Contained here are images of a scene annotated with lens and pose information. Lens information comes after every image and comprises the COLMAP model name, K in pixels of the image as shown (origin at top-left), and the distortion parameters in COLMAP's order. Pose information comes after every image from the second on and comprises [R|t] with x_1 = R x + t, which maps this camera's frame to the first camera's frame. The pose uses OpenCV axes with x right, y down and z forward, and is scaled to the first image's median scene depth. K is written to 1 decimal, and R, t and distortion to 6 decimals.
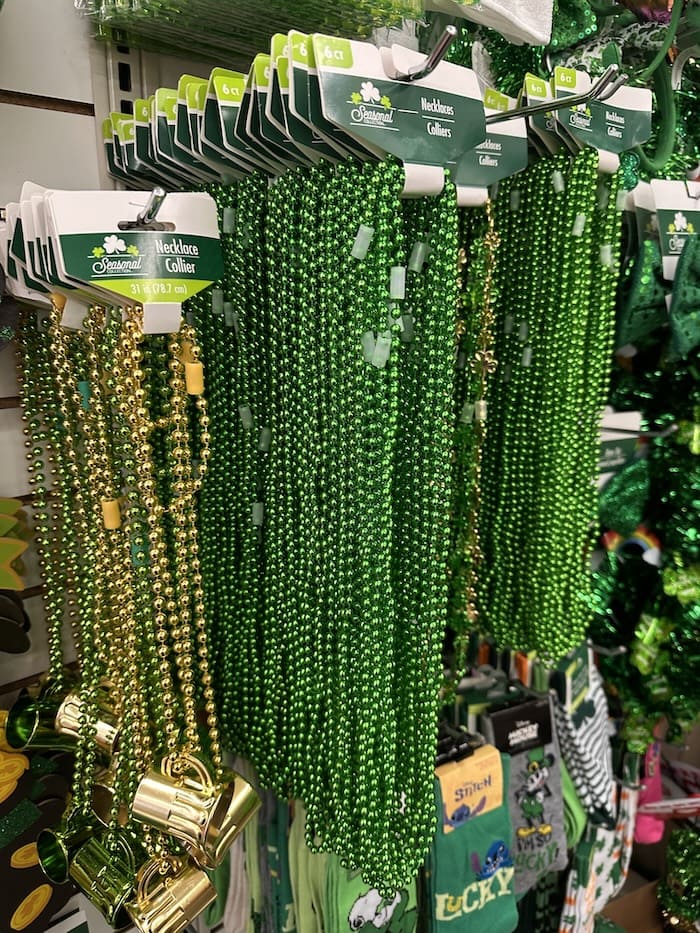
lens RADIAL K [[714.1, 0, 350.0], [0, 714.1, 466.5], [0, 0, 1]] dist [0.055972, 0.003533]
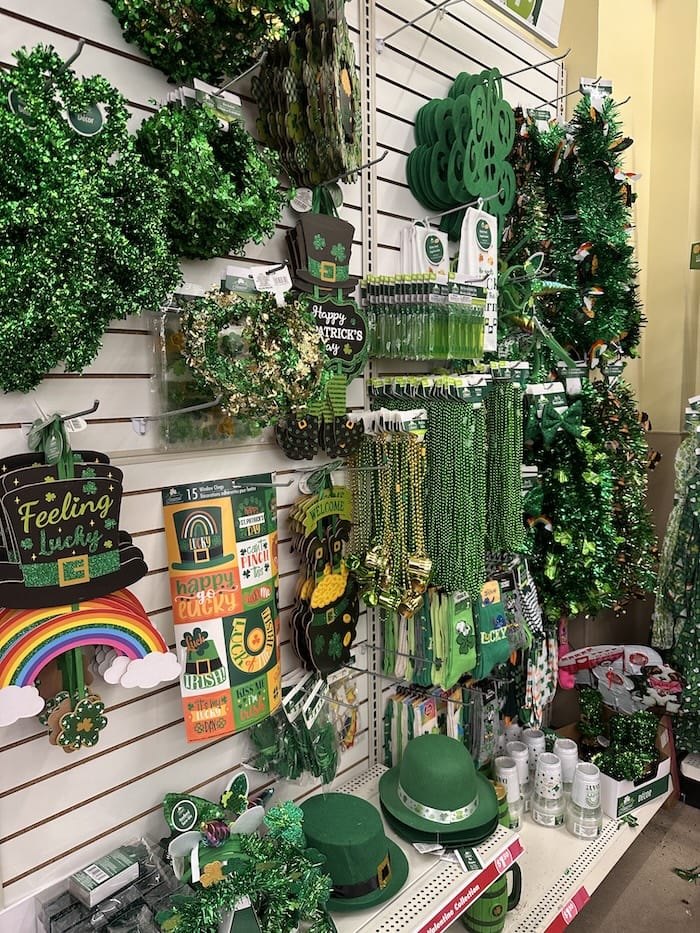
lens RADIAL K [[660.1, 0, 350.0], [0, 660.1, 466.5], [0, 0, 1]] dist [0.304446, 0.000160]
pose [[0.994961, -0.042483, 0.090814, -0.581046], [0.054562, 0.989346, -0.134970, 0.264886], [-0.084113, 0.139245, 0.986679, -1.606026]]
